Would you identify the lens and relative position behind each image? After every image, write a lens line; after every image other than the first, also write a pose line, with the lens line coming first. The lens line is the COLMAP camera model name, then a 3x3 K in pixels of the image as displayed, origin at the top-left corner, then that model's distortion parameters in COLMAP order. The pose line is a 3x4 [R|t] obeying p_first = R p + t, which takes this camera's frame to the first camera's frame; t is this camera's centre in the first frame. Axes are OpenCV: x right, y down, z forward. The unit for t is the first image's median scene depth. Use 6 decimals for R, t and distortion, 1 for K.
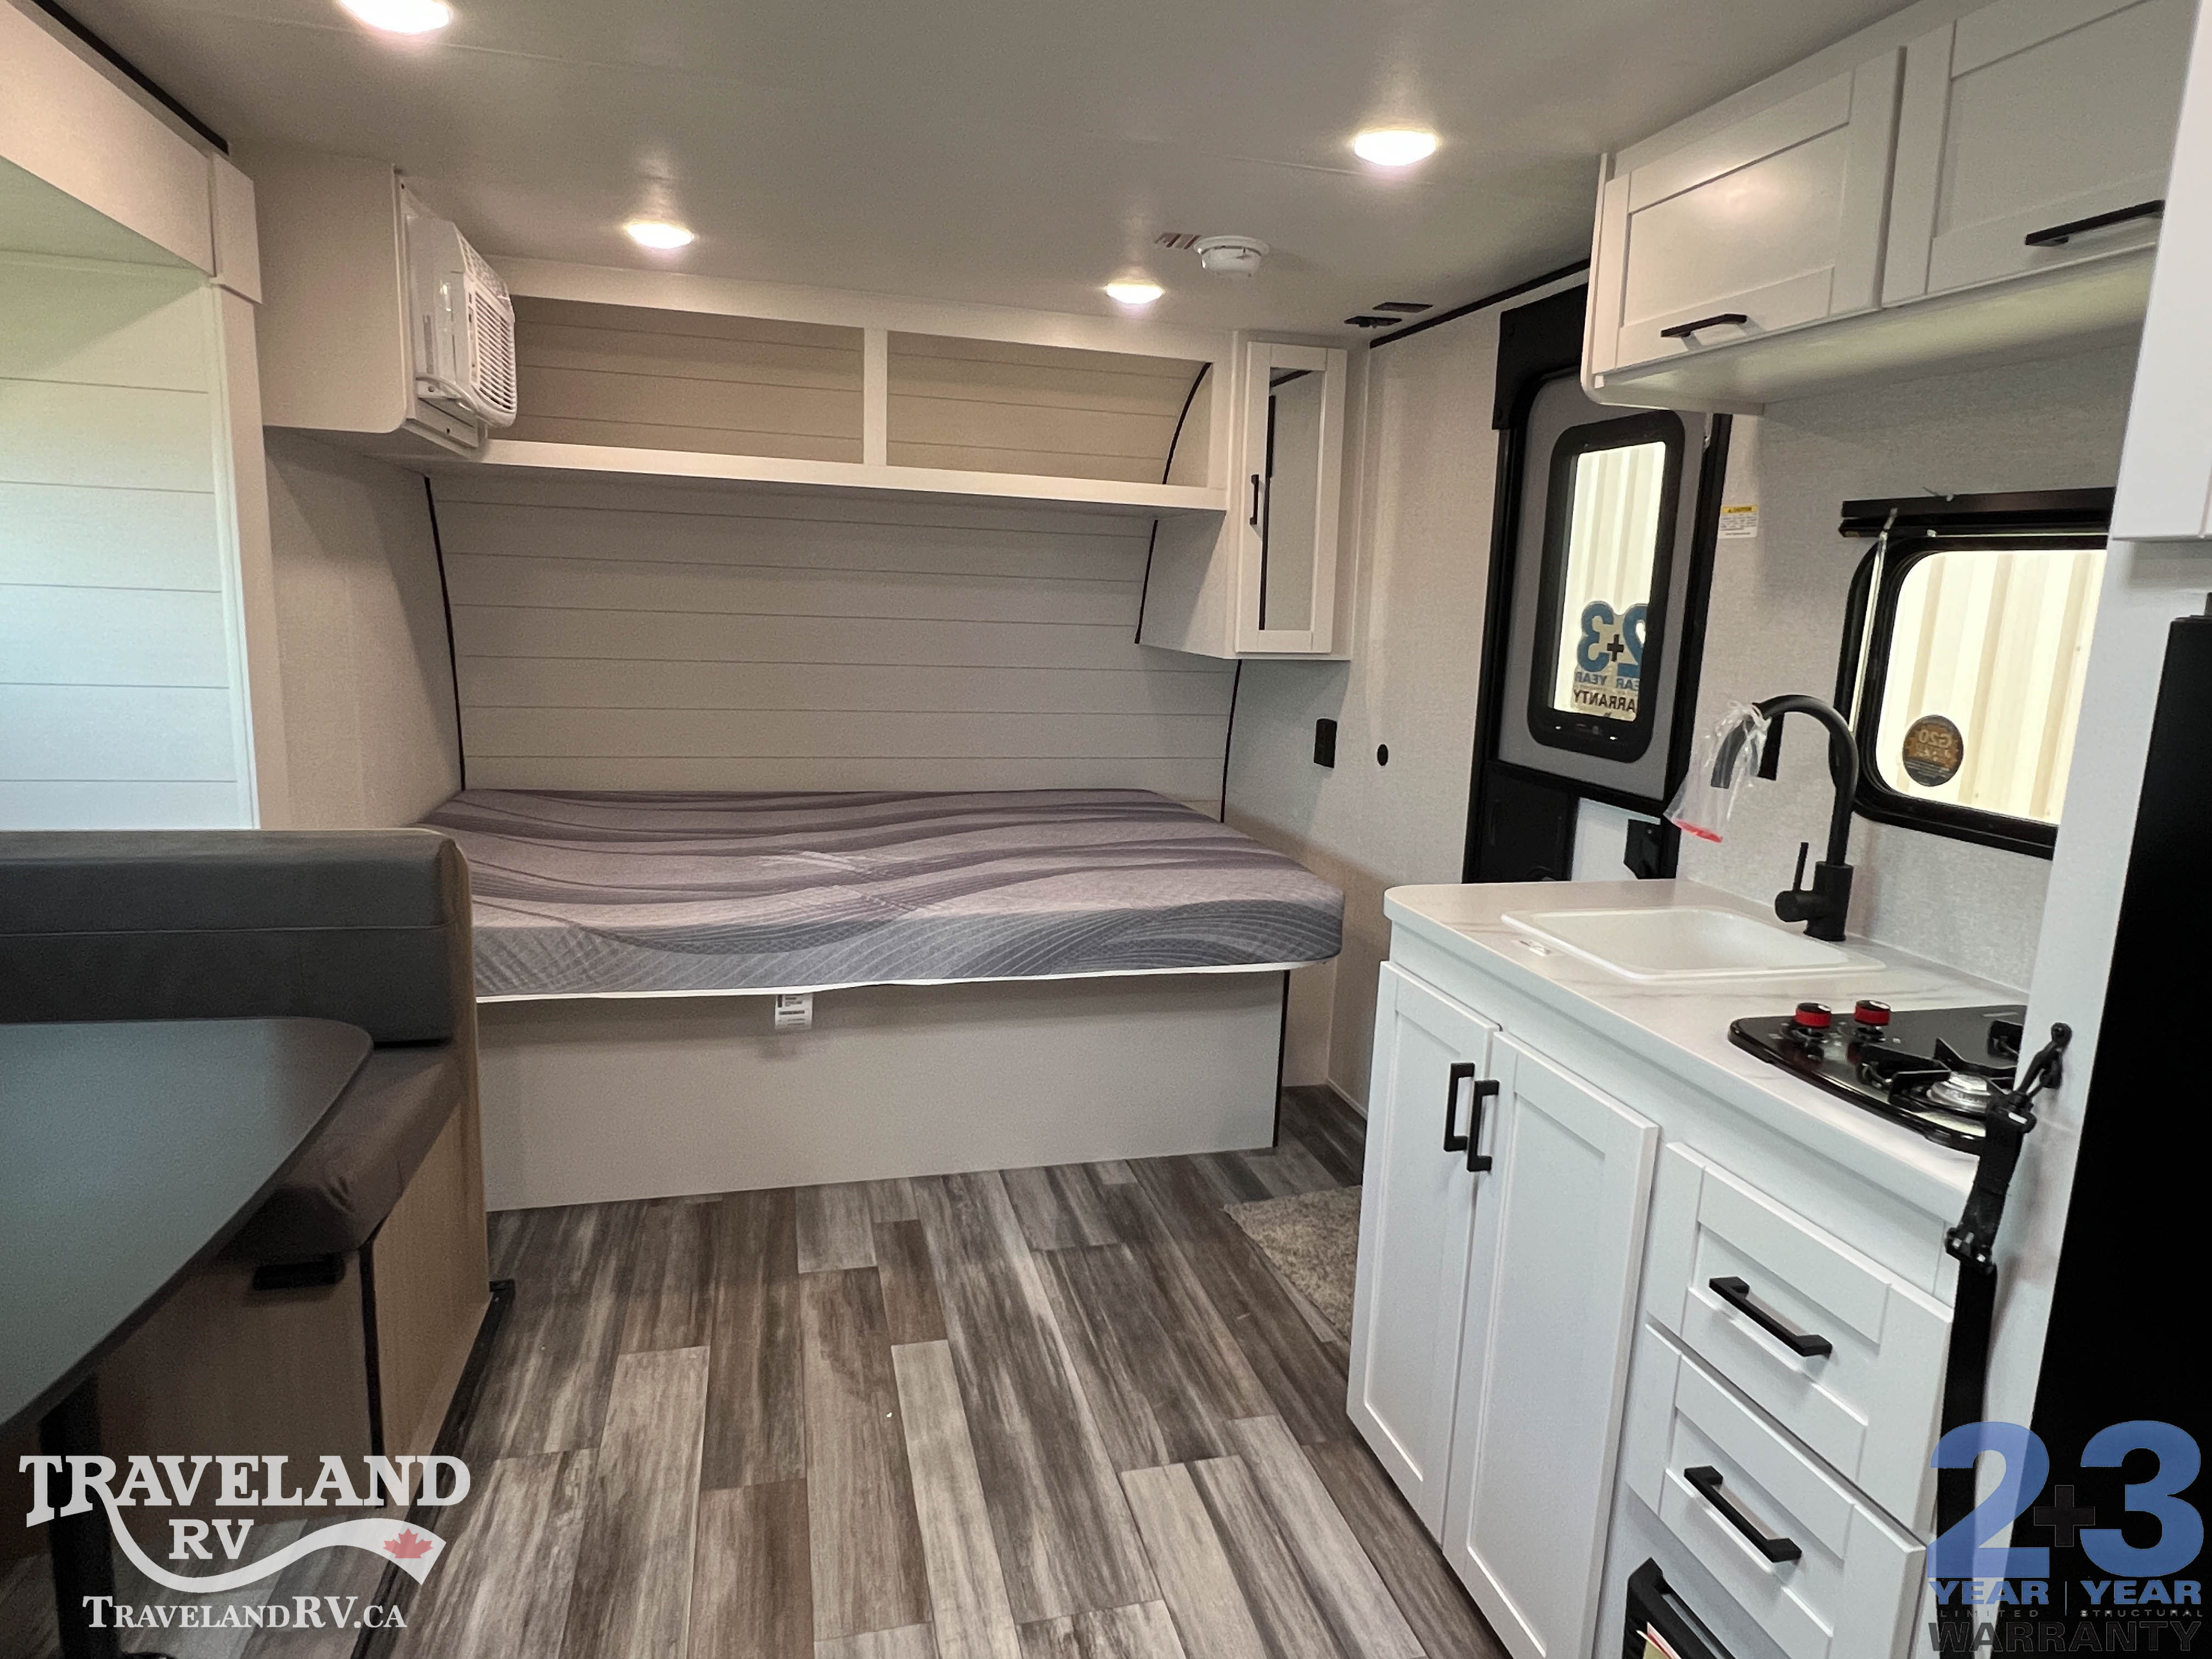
lens RADIAL K [[1295.1, 0, 1126.8], [0, 1295.1, 849.1], [0, 0, 1]] dist [-0.001490, -0.000774]
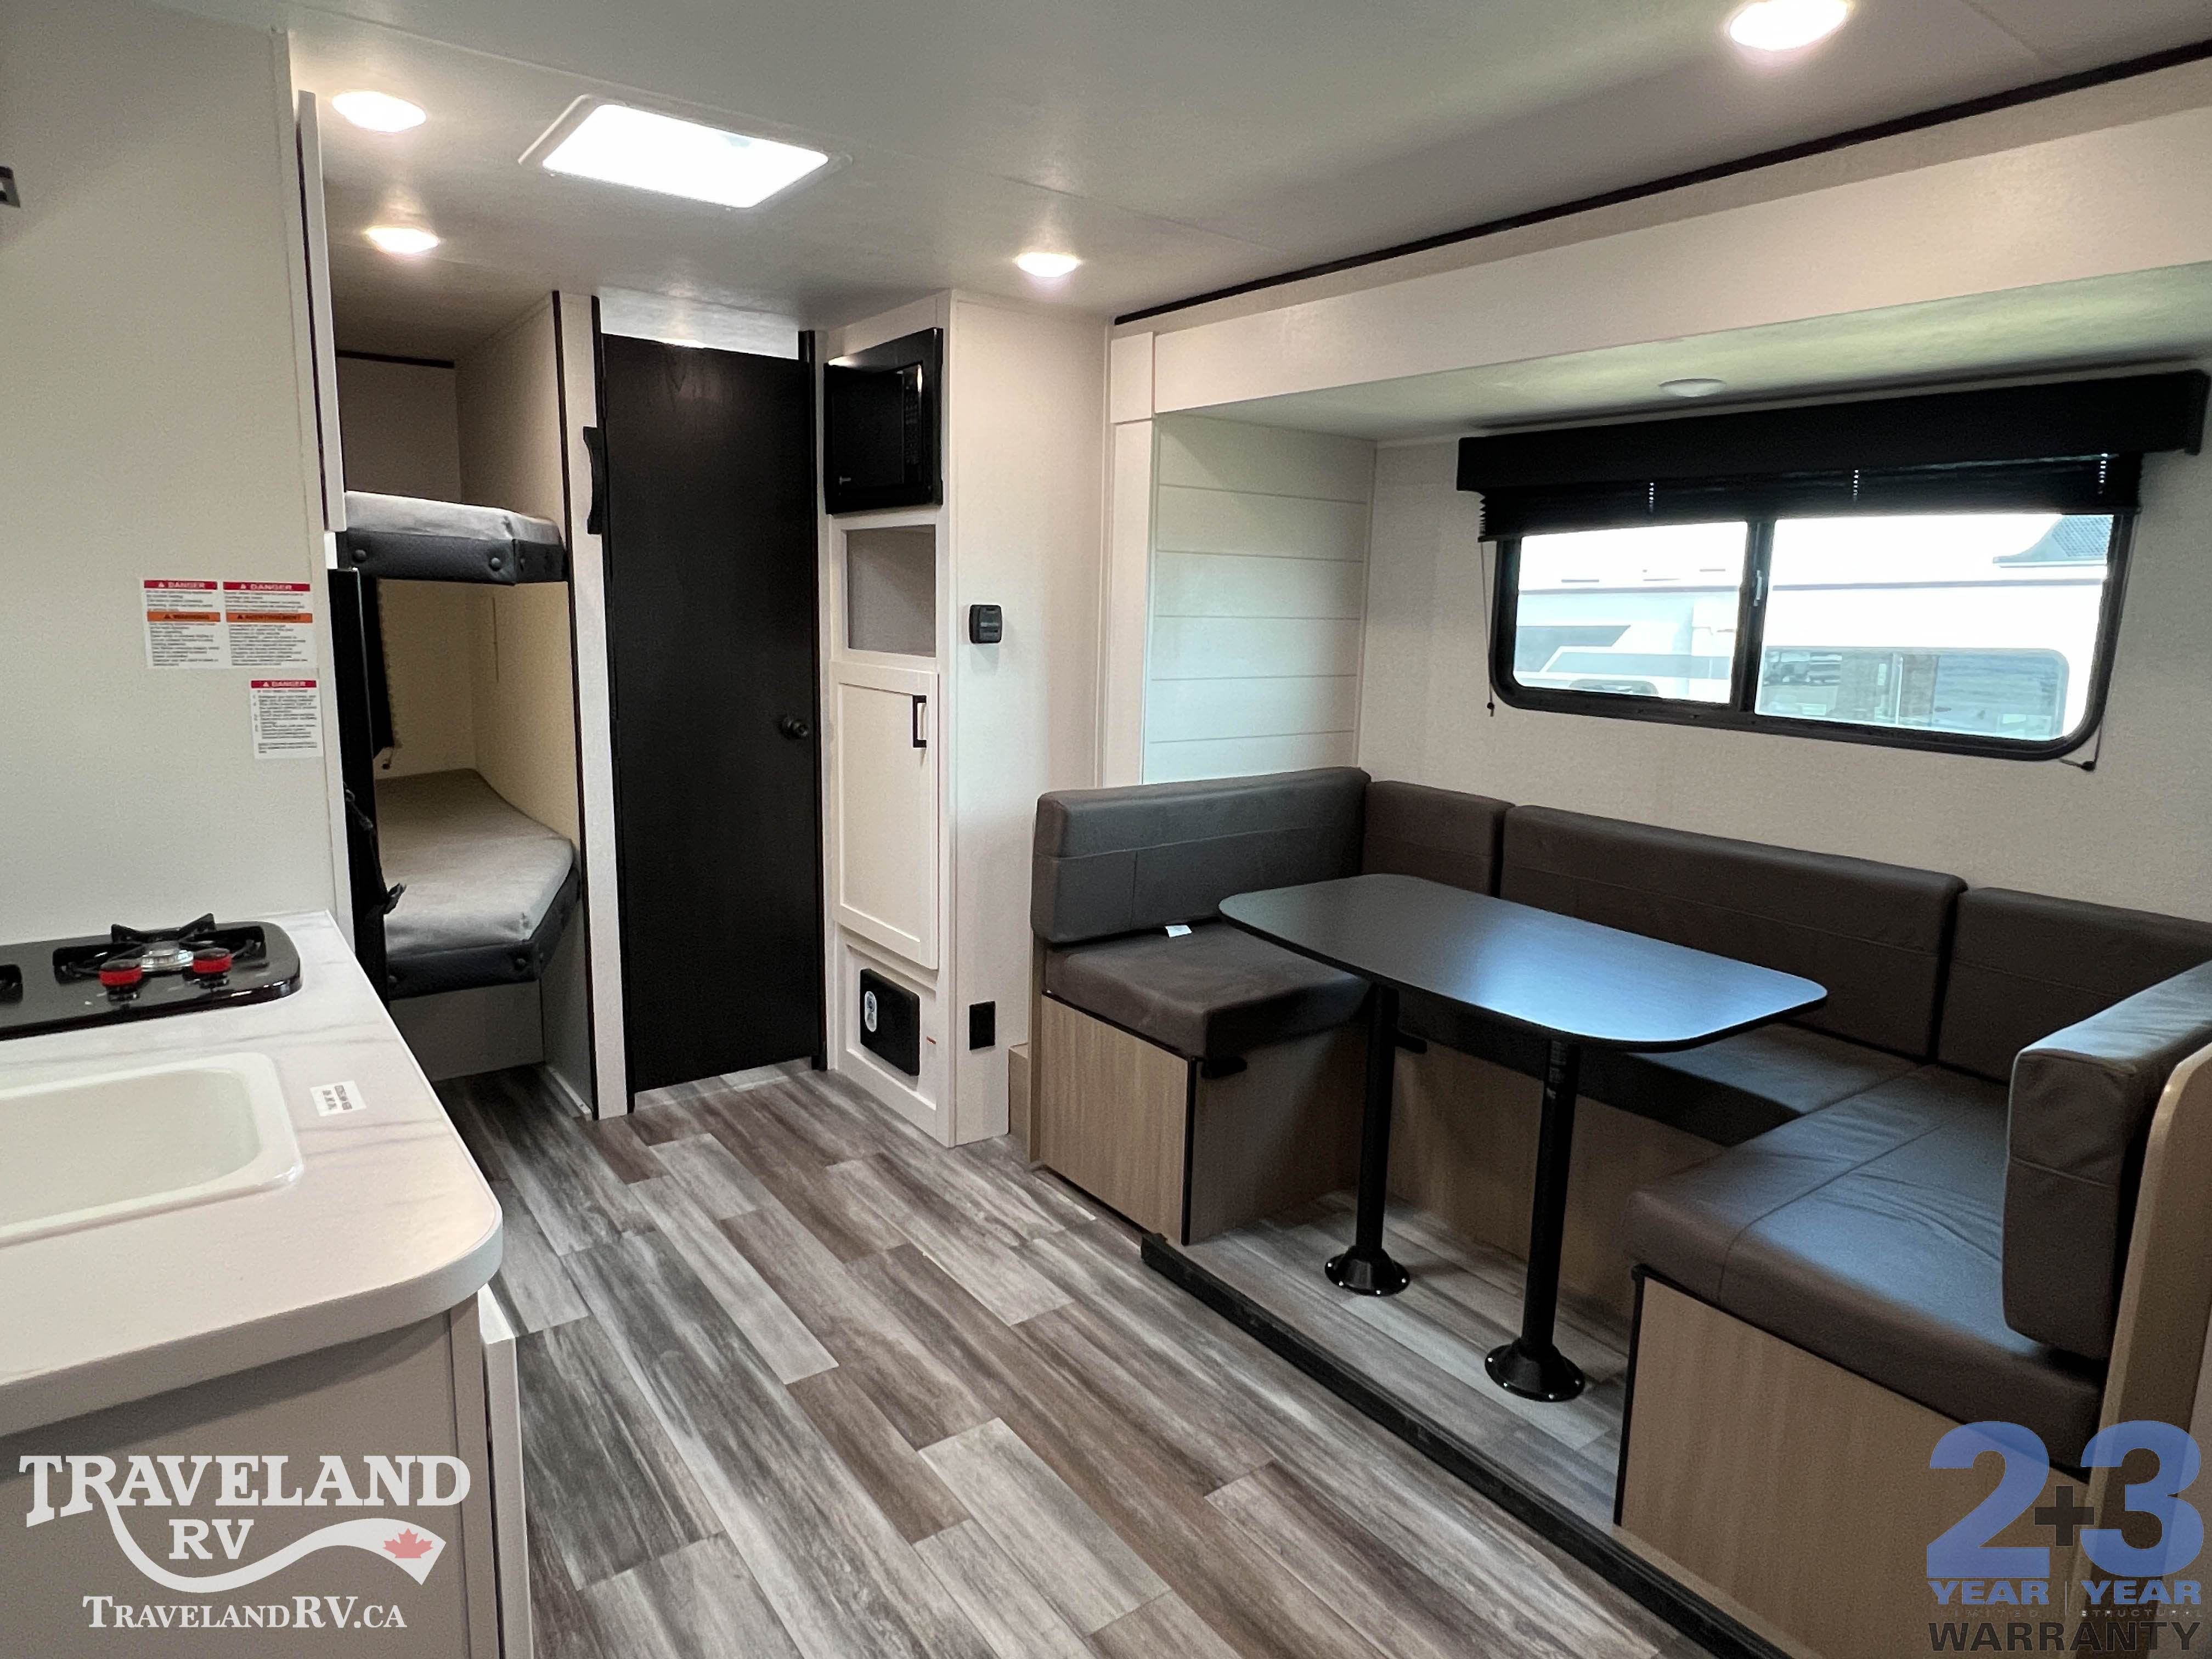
lens RADIAL K [[1295.1, 0, 1119.1], [0, 1295.1, 807.1], [0, 0, 1]] dist [-0.001490, -0.000774]
pose [[-0.928769, -0.003653, -0.370640, -0.013498], [-0.132446, 0.937206, 0.322651, -0.373210], [0.346187, 0.348758, -0.870932, 1.841870]]
